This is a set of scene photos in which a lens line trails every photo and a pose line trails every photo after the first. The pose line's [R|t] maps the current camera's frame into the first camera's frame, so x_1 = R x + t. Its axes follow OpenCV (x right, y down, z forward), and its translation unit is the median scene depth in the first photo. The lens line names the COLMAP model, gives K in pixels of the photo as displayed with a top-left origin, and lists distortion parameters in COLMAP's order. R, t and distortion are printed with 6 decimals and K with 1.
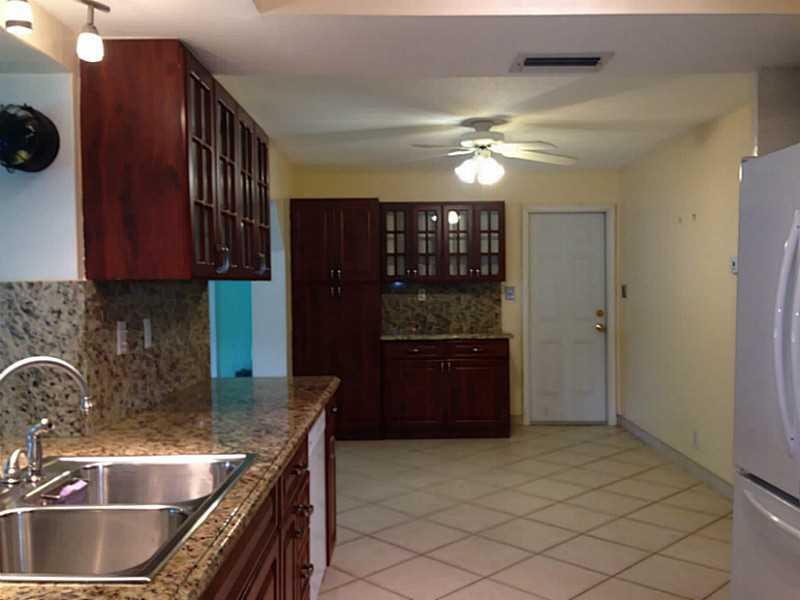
lens RADIAL K [[774.6, 0, 400.0], [0, 774.6, 300.0], [0, 0, 1]] dist [0.001535, 0.003304]
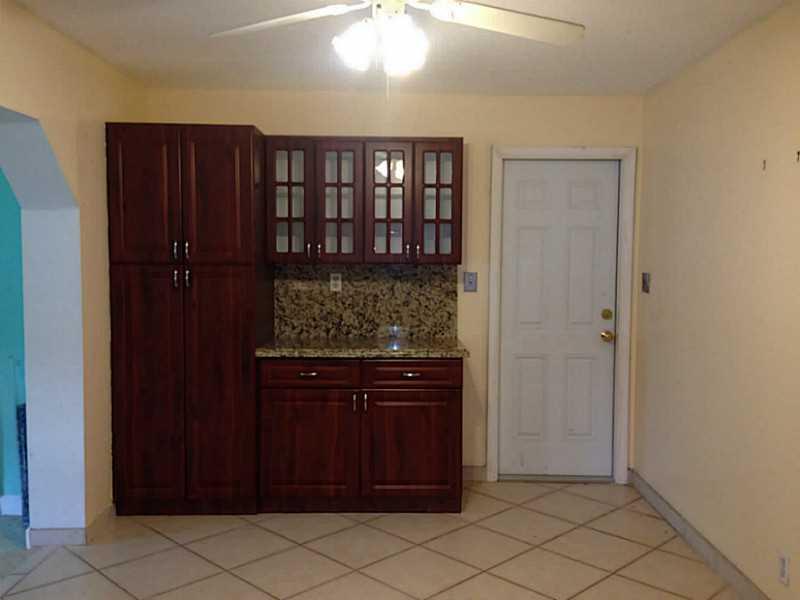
lens RADIAL K [[774.6, 0, 400.0], [0, 774.6, 300.0], [0, 0, 1]] dist [0.001535, 0.003304]
pose [[0.999822, 0.017760, 0.006314, 0.080878], [-0.018026, 0.998828, 0.044925, -0.022631], [-0.005509, -0.045031, 0.998970, 0.357638]]
